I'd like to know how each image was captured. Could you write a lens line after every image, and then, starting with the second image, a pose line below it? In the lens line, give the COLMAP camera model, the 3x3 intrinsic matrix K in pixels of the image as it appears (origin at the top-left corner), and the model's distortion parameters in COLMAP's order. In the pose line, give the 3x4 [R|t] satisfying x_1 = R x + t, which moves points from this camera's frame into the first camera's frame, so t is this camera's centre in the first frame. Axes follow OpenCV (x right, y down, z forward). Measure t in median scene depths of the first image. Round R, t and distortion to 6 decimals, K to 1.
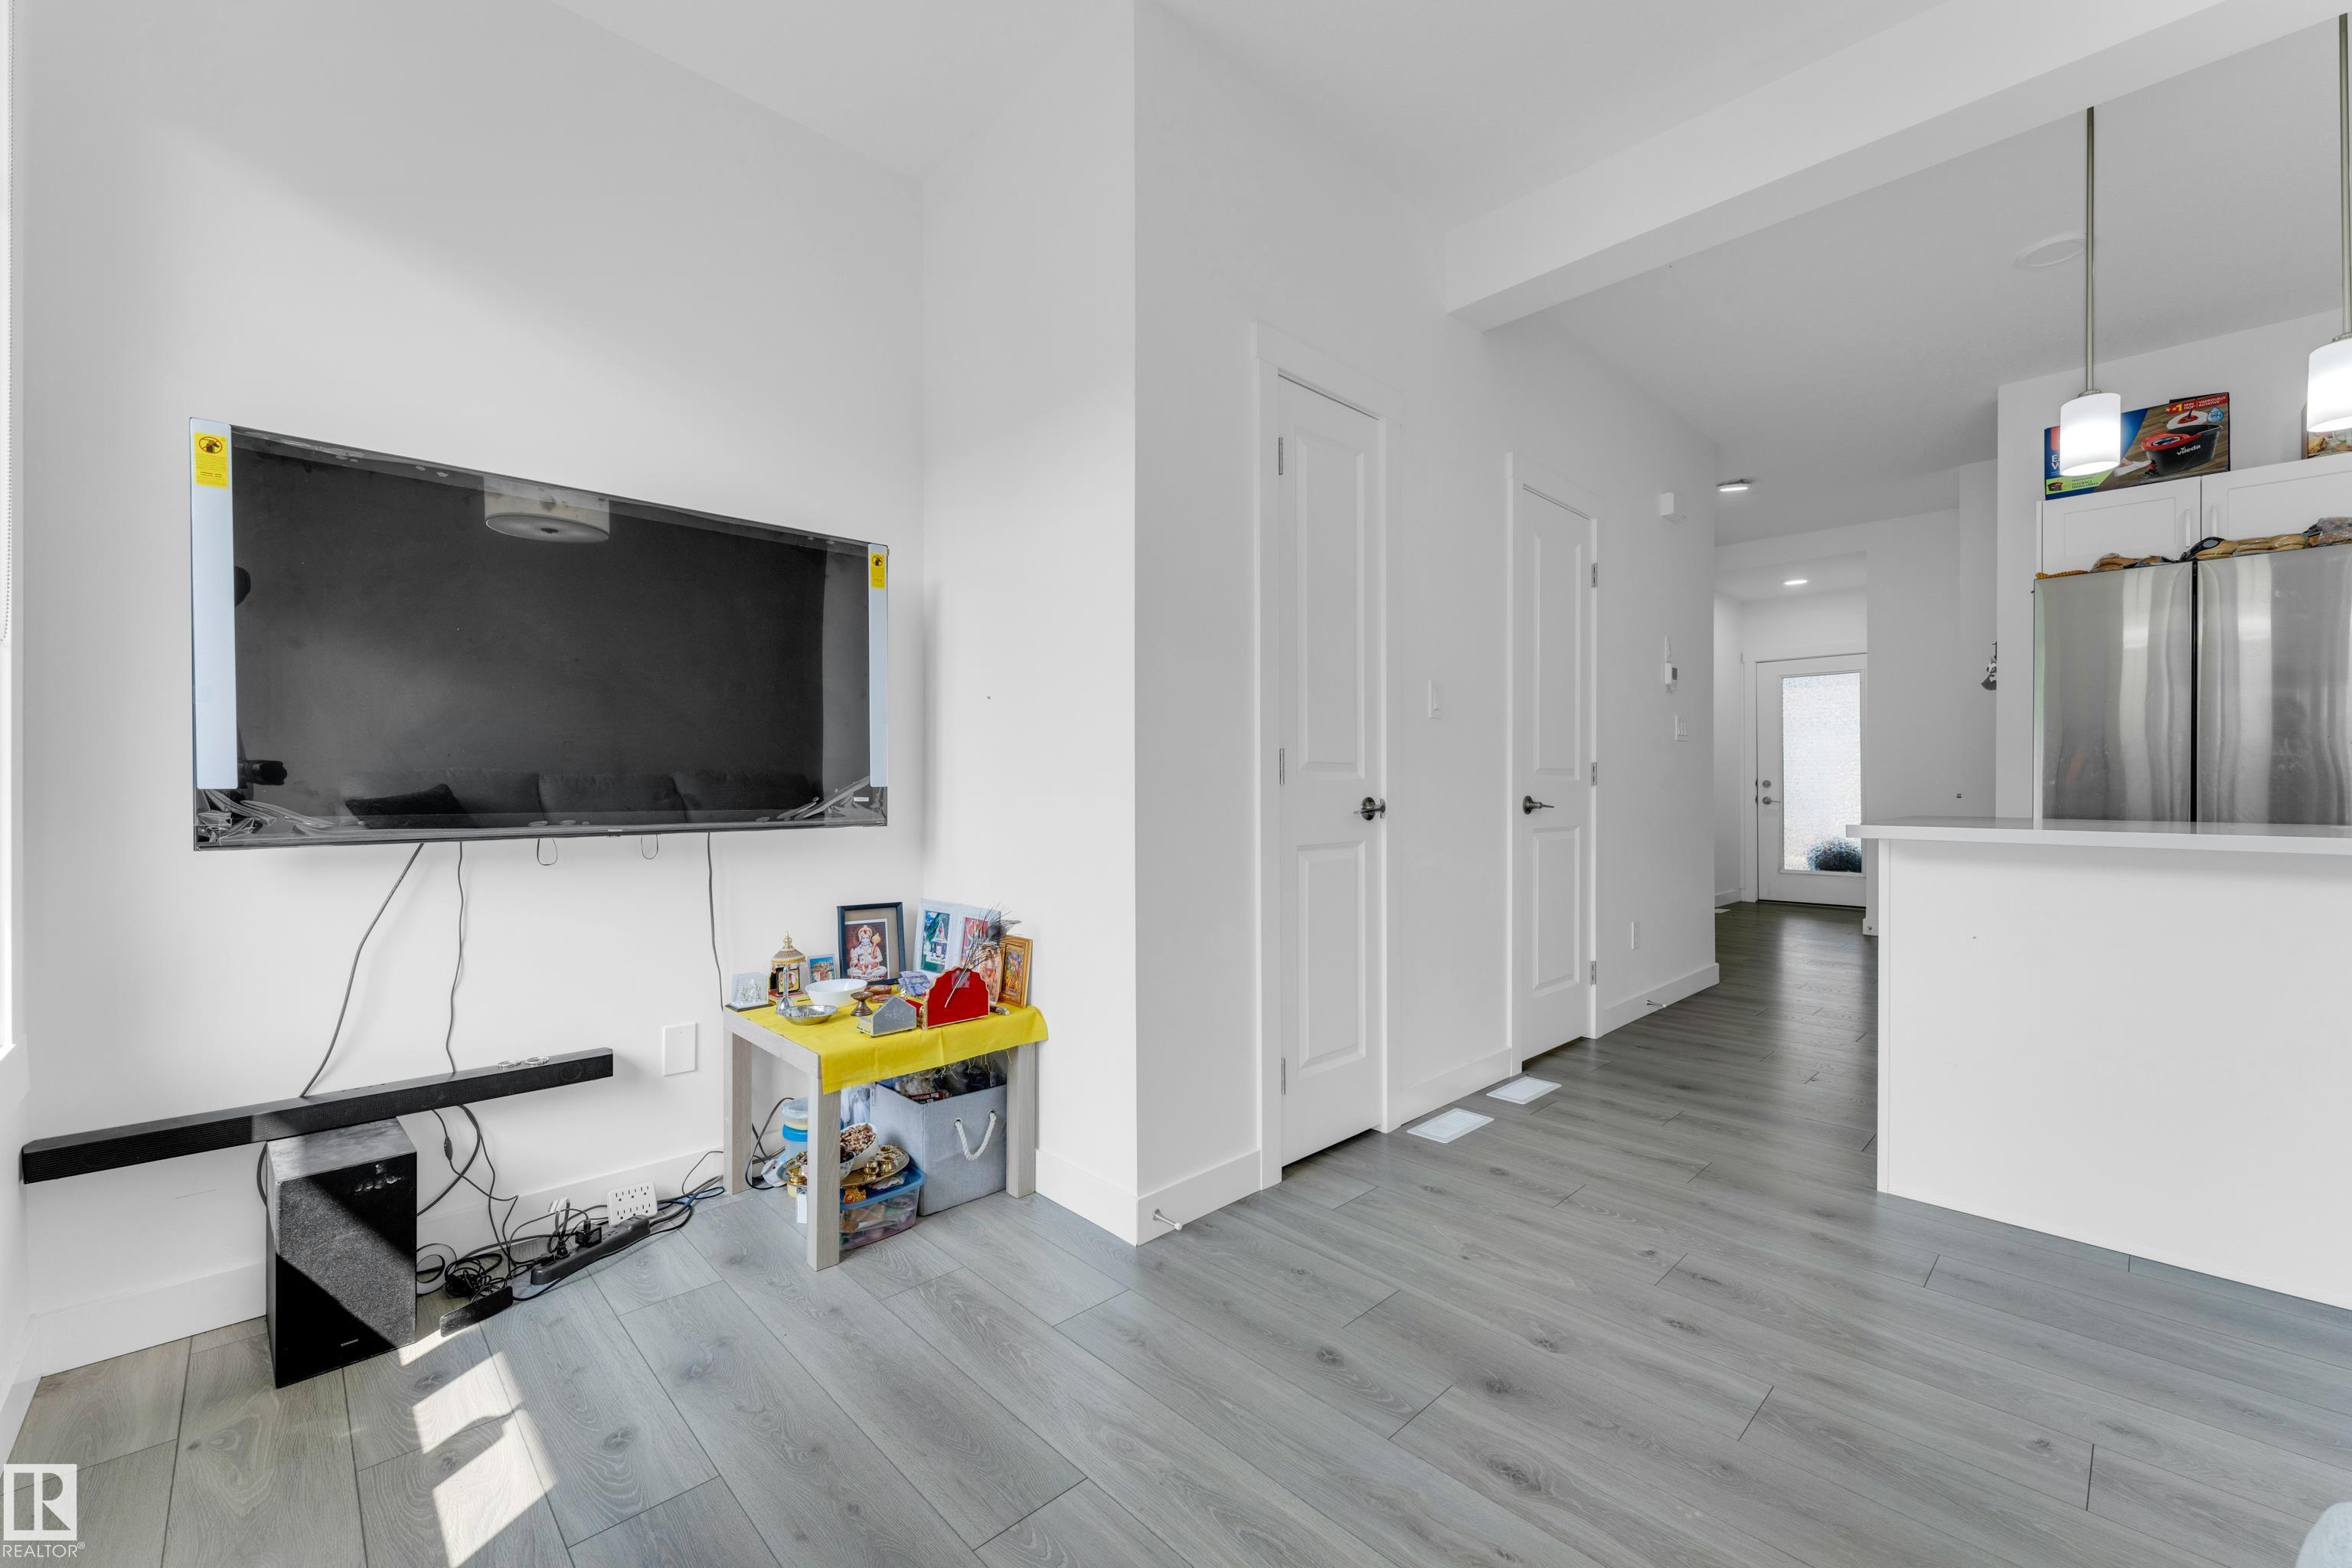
lens RADIAL K [[955.4, 0, 1171.5], [0, 955.4, 785.7], [0, 0, 1]] dist [0.006041, 0.000027]
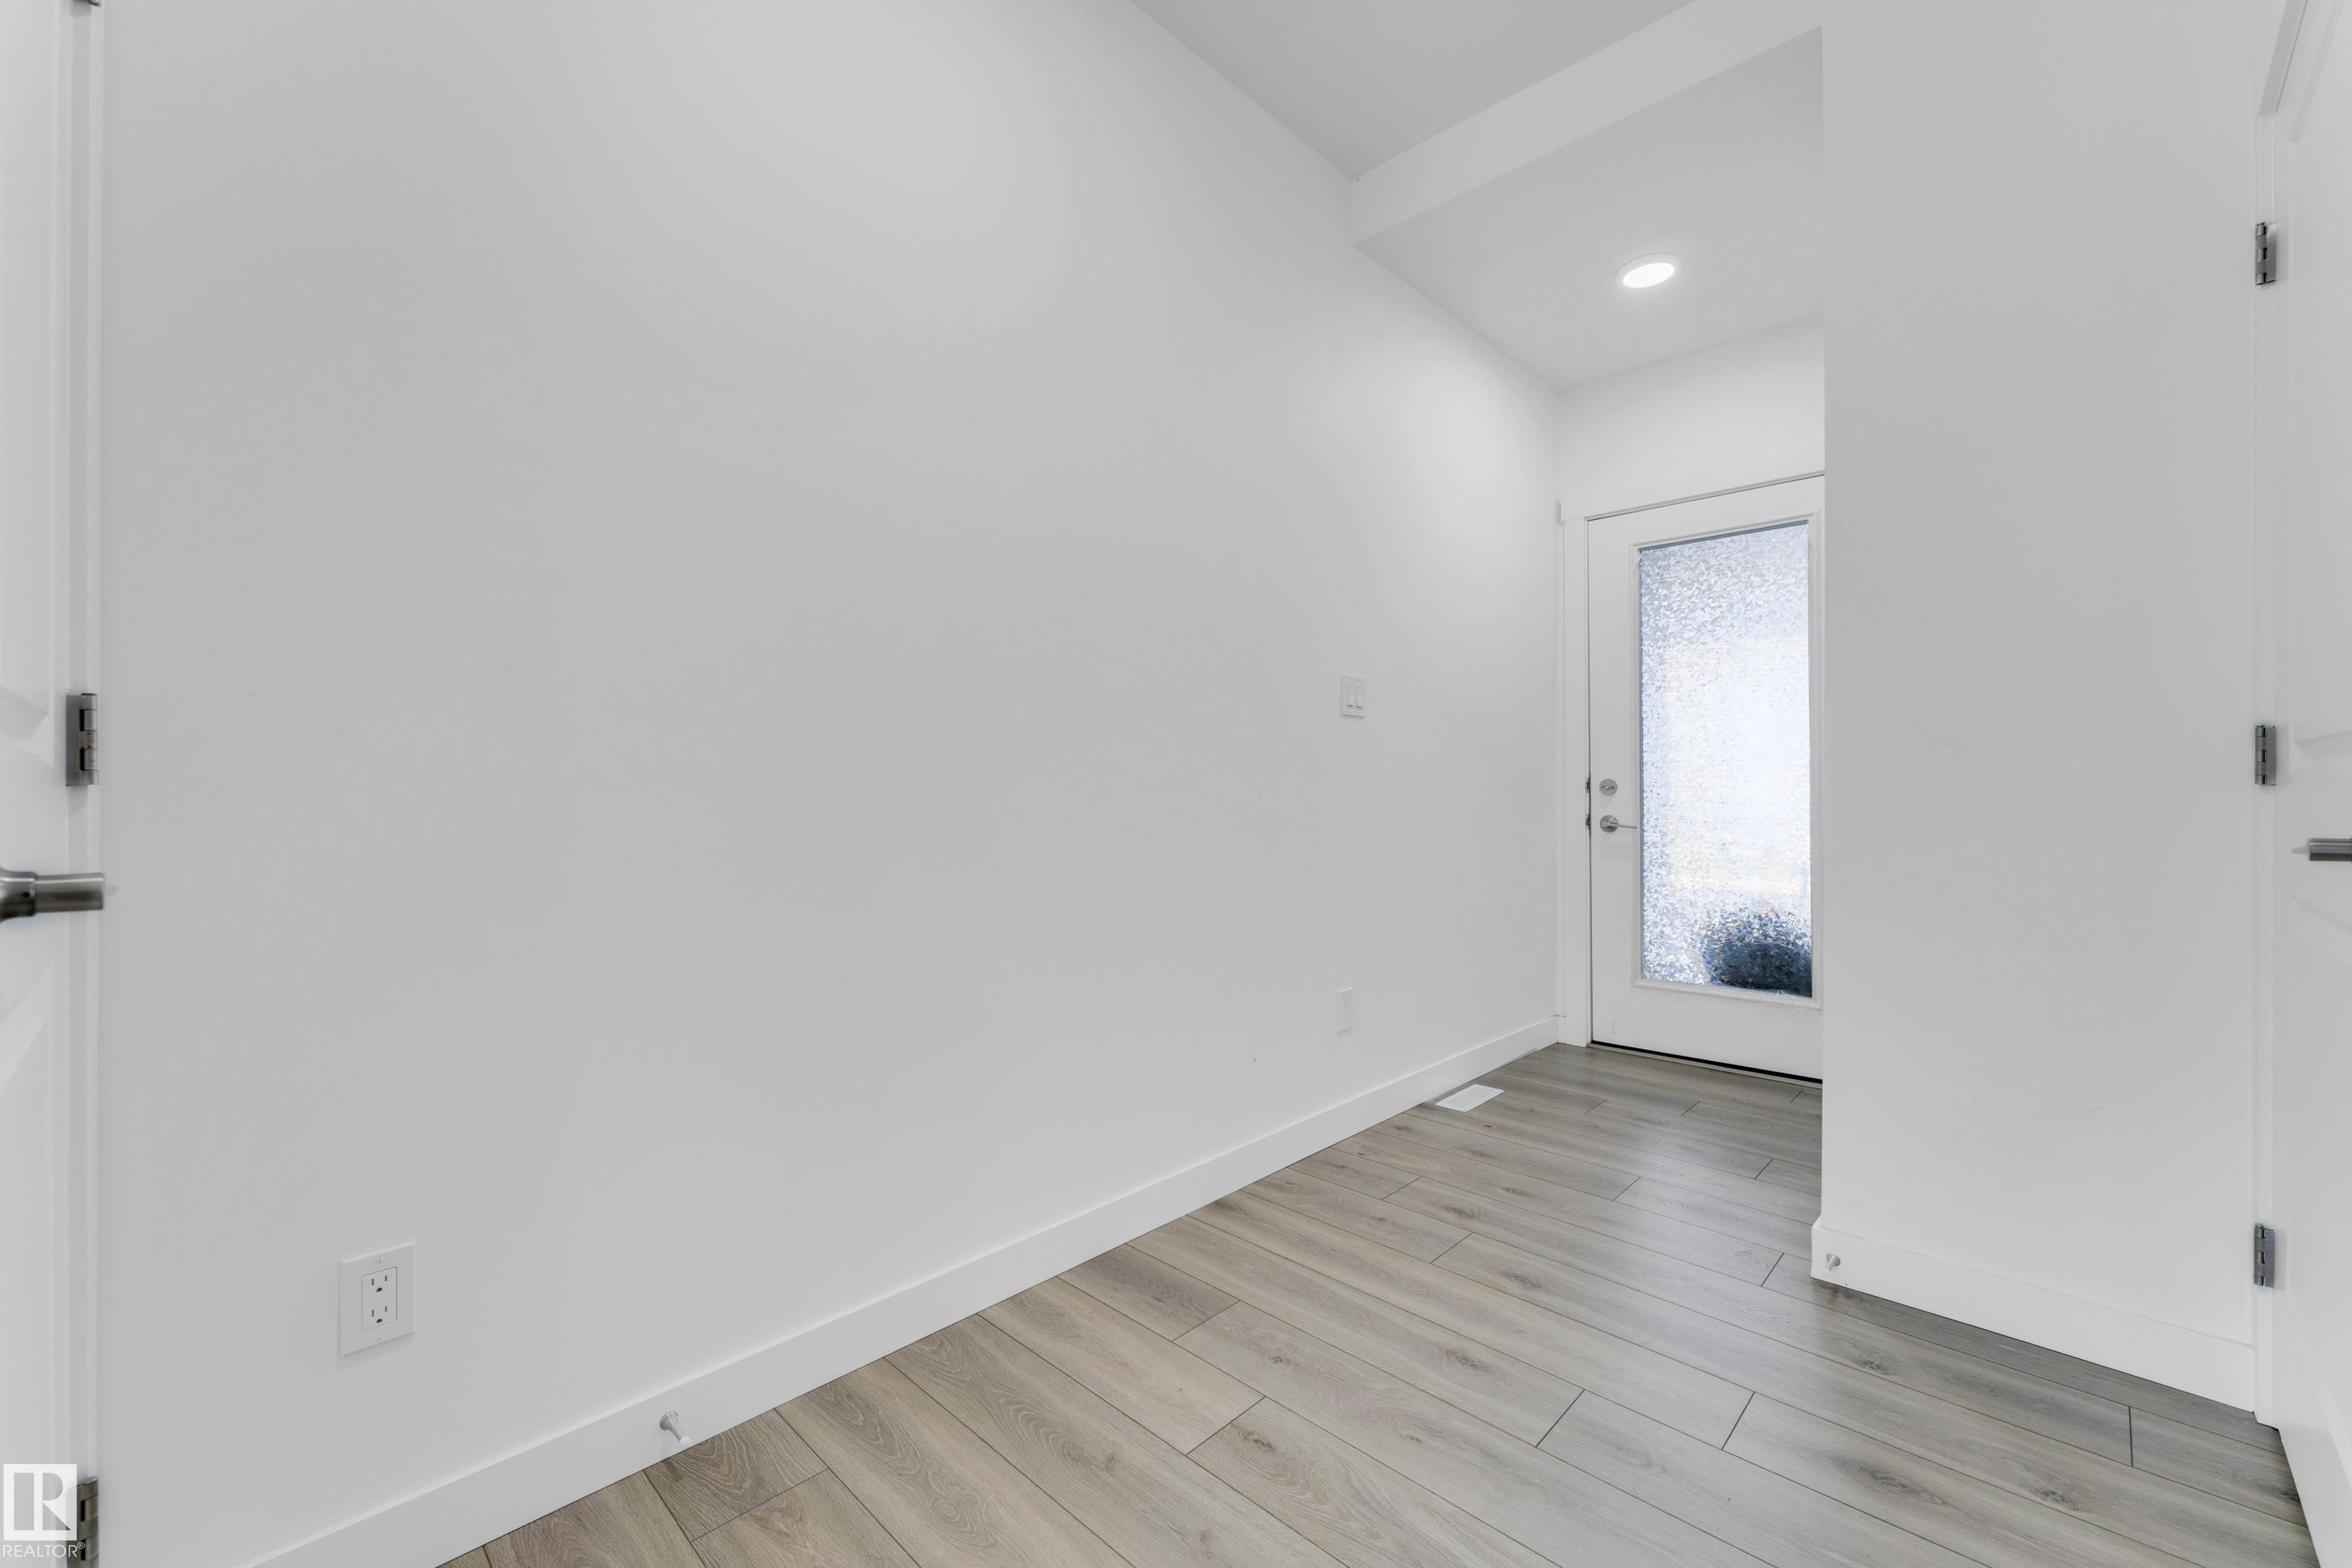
lens RADIAL K [[955.4, 0, 1171.5], [0, 955.4, 785.7], [0, 0, 1]] dist [0.006041, 0.000027]
pose [[0.999561, -0.000033, 0.029634, 0.401847], [-0.000002, 0.999999, 0.001183, -0.003076], [-0.029634, -0.001183, 0.999560, 0.553988]]
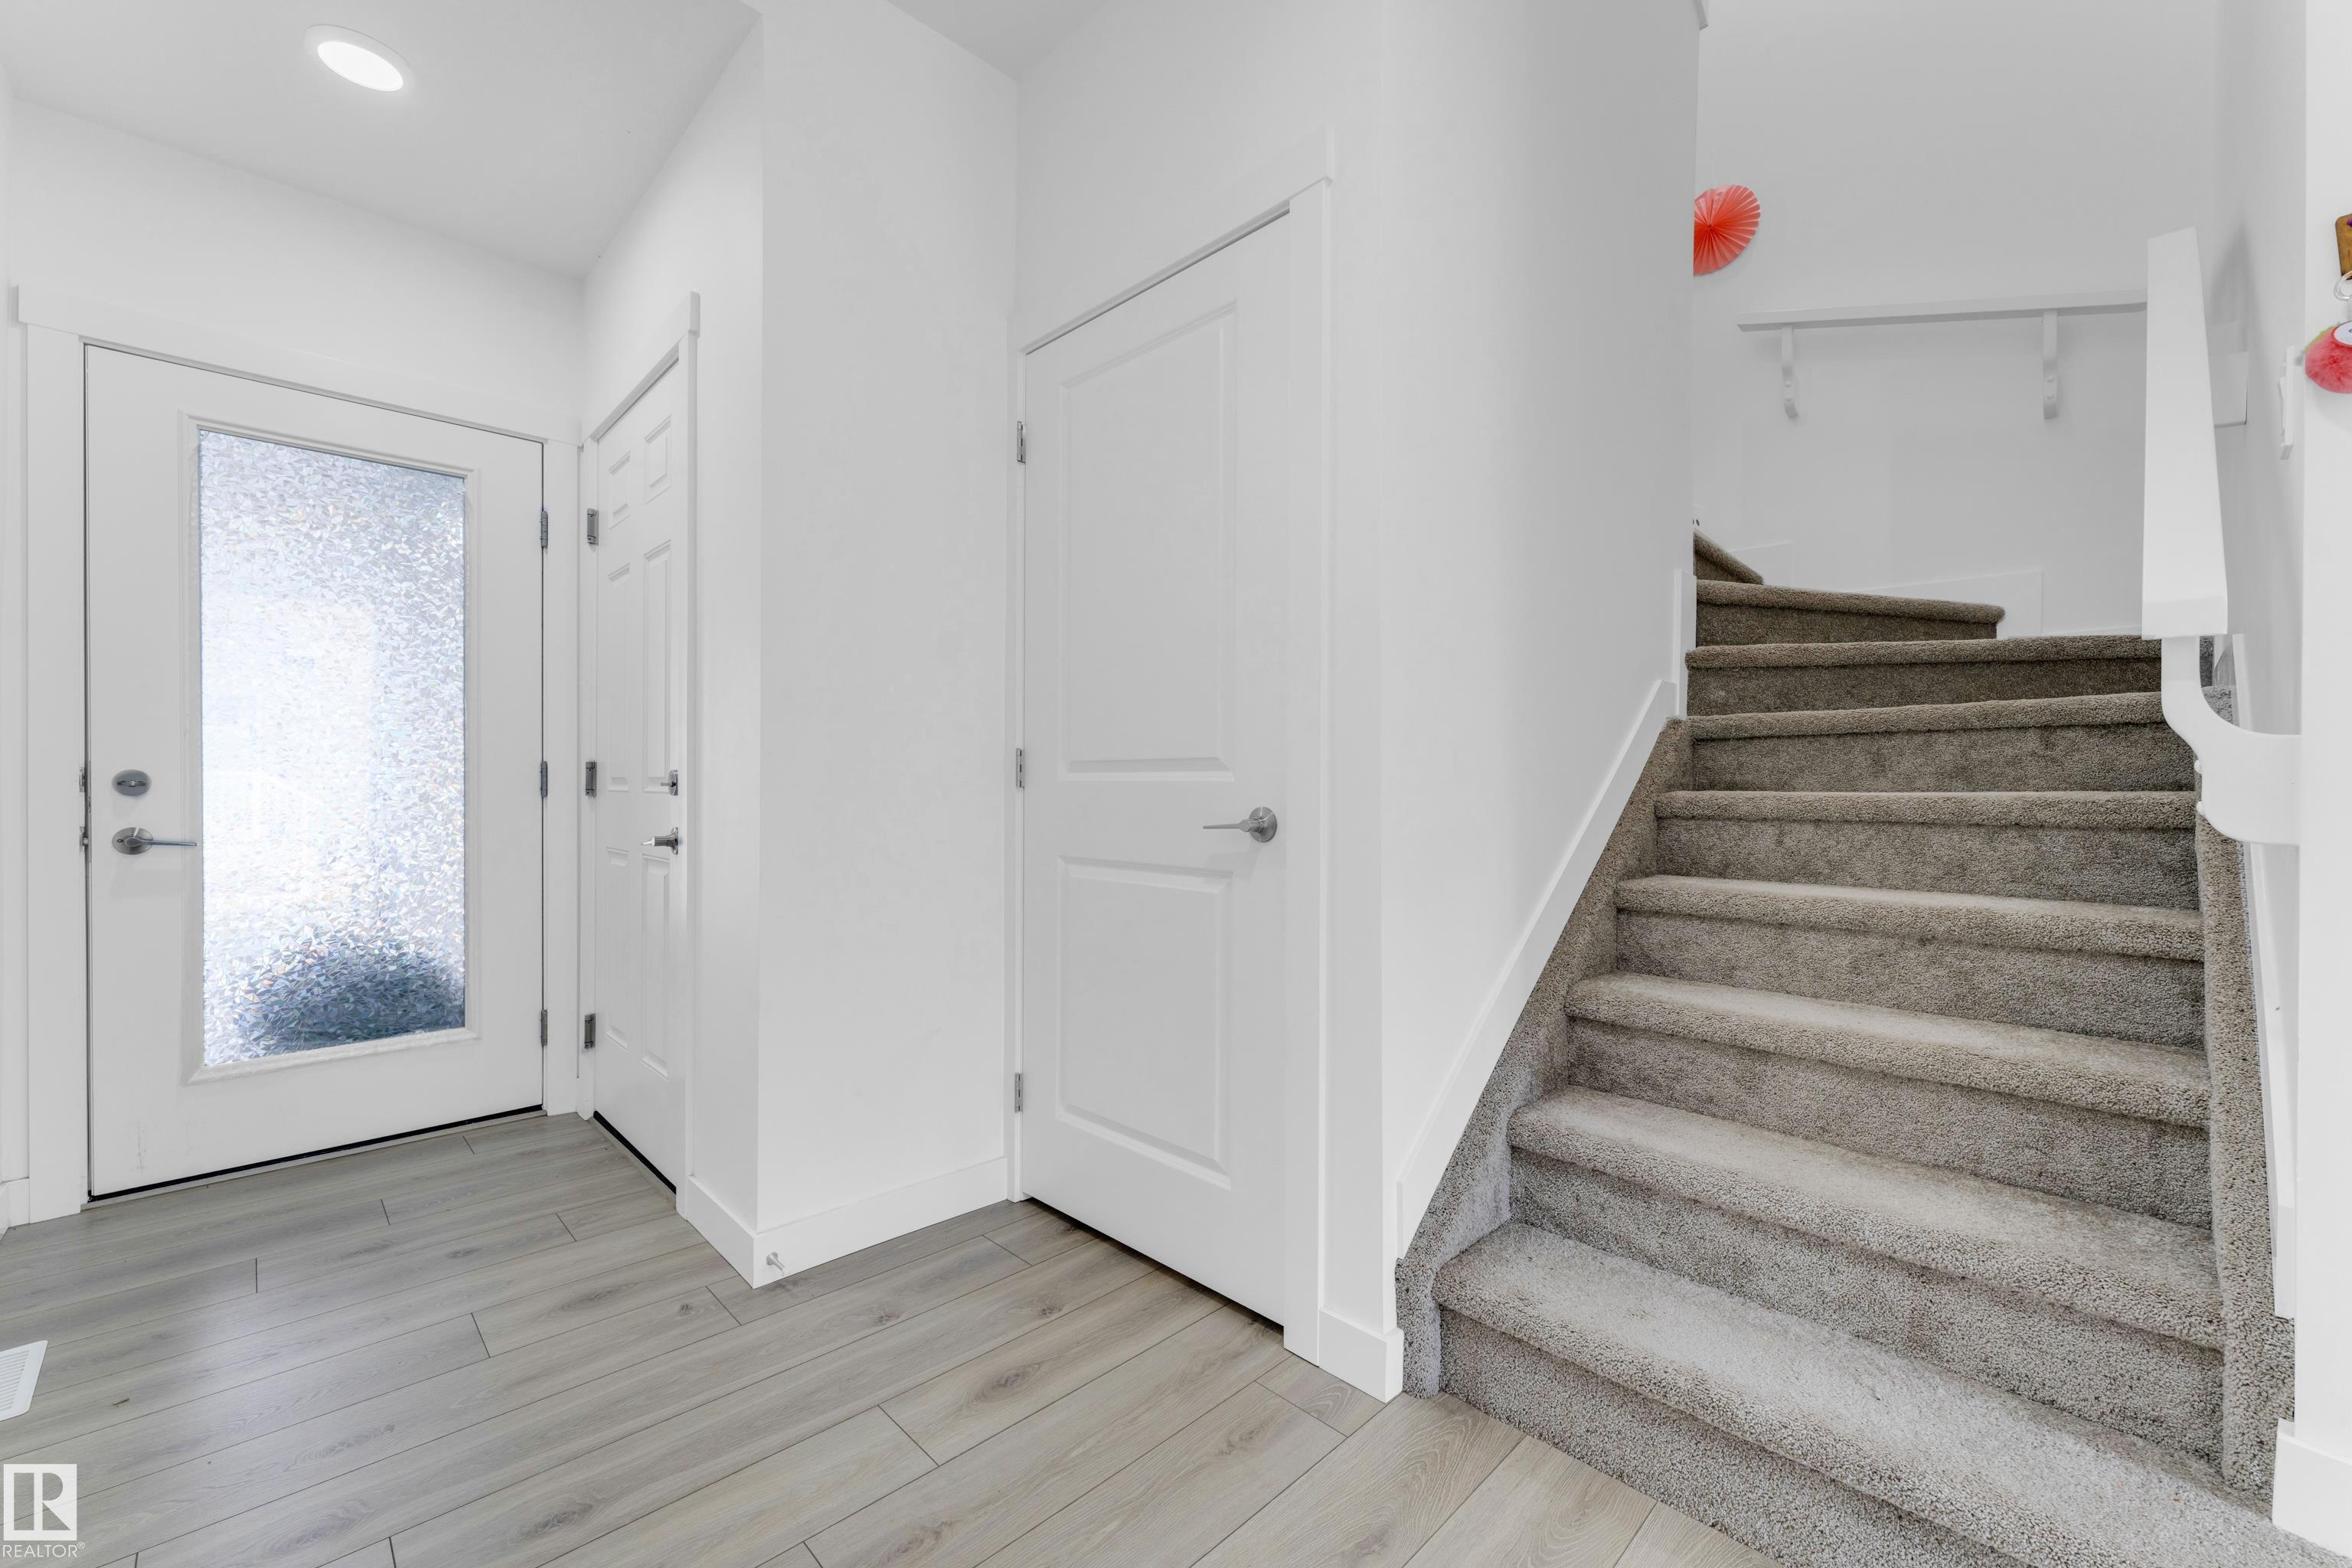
lens RADIAL K [[955.4, 0, 1171.5], [0, 955.4, 785.7], [0, 0, 1]] dist [0.006041, 0.000027]
pose [[-0.004278, 0.000298, 0.999991, 0.333384], [-0.006821, 0.999977, -0.000327, -0.003203], [-0.999968, -0.006822, -0.004275, 0.692085]]
